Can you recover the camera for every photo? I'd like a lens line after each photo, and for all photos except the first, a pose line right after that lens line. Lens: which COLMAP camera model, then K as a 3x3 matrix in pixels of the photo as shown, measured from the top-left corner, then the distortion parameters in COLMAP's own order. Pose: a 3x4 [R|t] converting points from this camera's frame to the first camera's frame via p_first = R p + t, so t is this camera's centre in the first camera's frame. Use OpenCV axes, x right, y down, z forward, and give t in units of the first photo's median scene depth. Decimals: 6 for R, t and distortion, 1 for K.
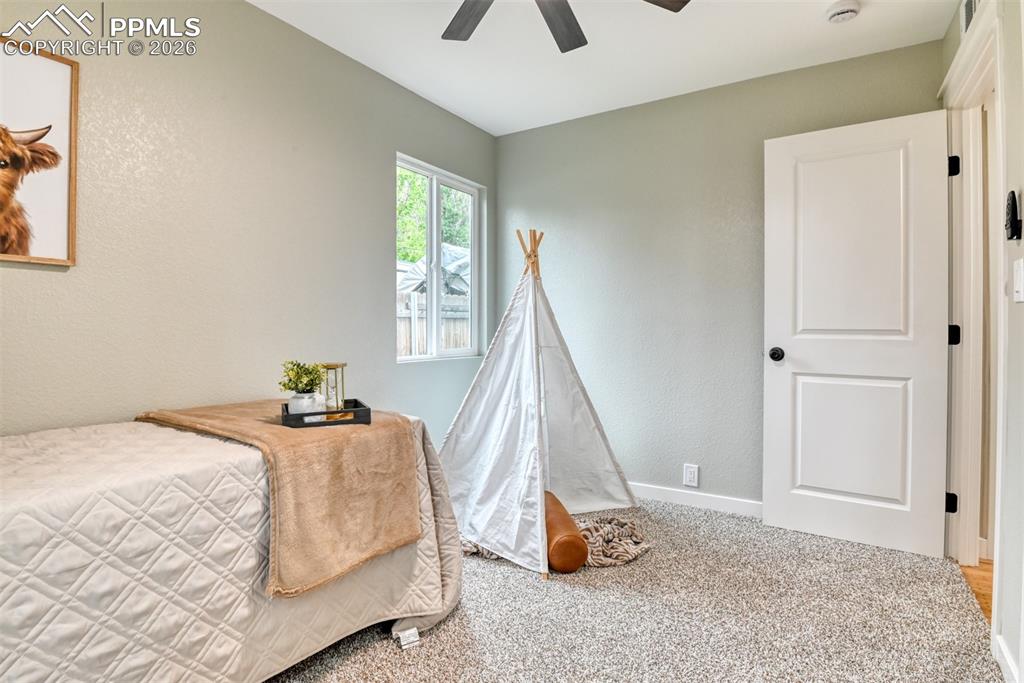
lens RADIAL K [[522.3, 0, 507.6], [0, 522.3, 326.7], [0, 0, 1]] dist [-0.035585, -0.000875]
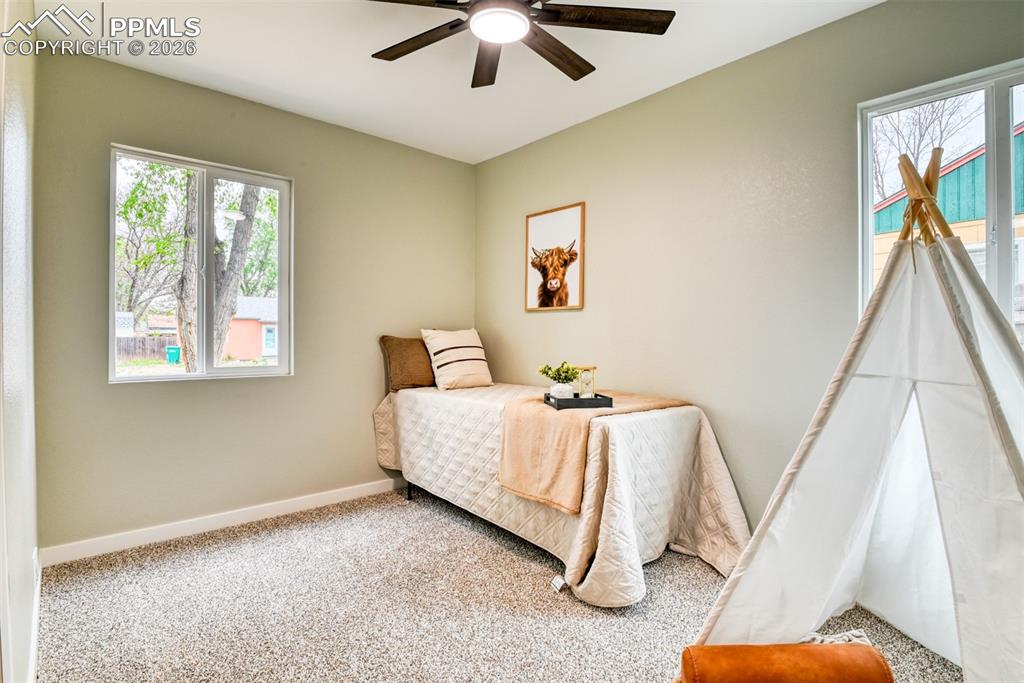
lens RADIAL K [[503.3, 0, 512.0], [0, 503.3, 341.5], [0, 0, 1]] dist [-0.026776, -0.000615]
pose [[-0.263192, -0.001776, -0.964742, 1.090241], [-0.003966, 0.999992, -0.000759, 0.009292], [0.964735, 0.003627, -0.263197, 1.277435]]
